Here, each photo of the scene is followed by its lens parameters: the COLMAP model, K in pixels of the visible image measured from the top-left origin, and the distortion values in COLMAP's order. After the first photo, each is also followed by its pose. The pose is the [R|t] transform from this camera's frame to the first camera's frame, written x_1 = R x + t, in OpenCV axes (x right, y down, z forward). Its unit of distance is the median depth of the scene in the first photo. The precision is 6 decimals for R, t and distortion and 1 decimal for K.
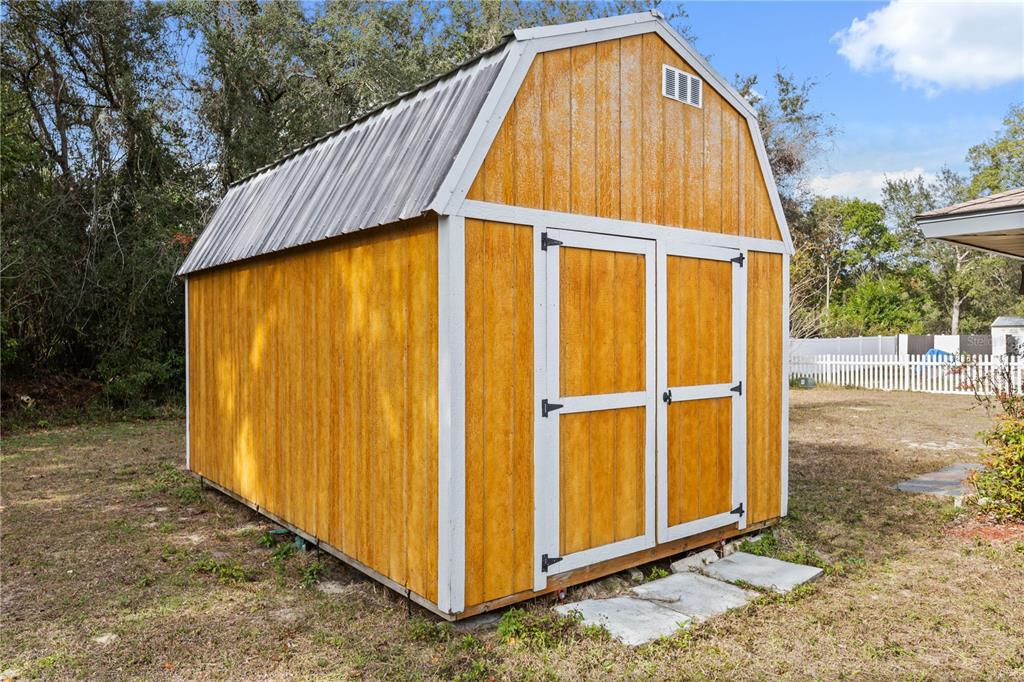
lens RADIAL K [[724.3, 0, 512.8], [0, 724.3, 343.2], [0, 0, 1]] dist [-0.005431, -0.000389]
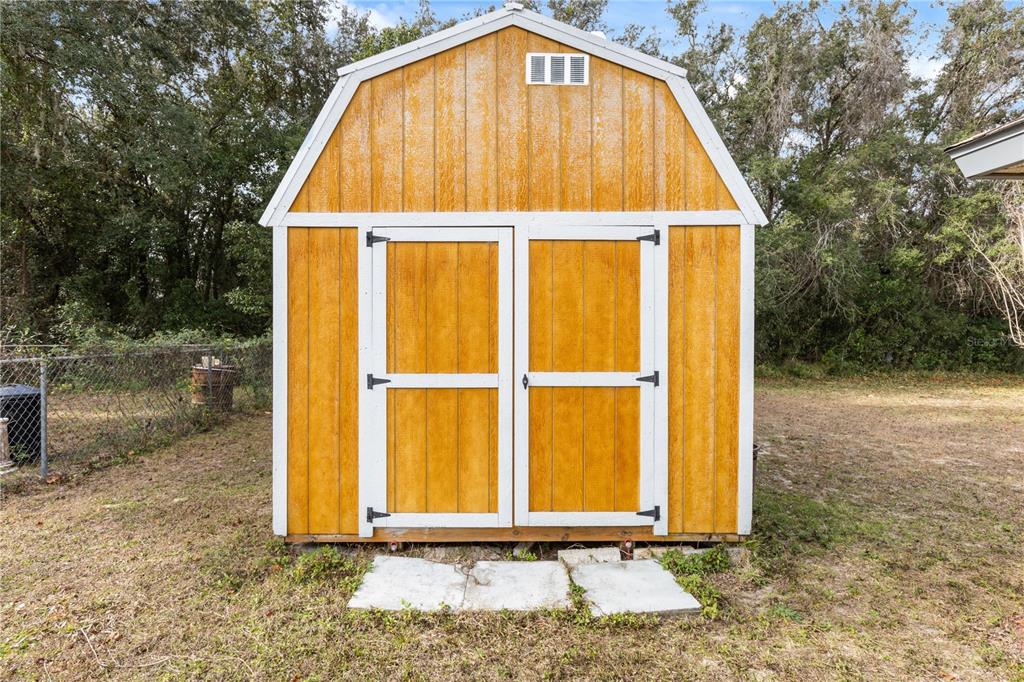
lens RADIAL K [[511.7, 0, 512.3], [0, 511.7, 336.7], [0, 0, 1]] dist [-0.003840, 0.000344]
pose [[0.781320, 0.000643, -0.624130, 0.671213], [-0.010357, 0.999875, -0.011936, 0.022710], [0.624045, 0.015790, 0.781229, 0.452491]]
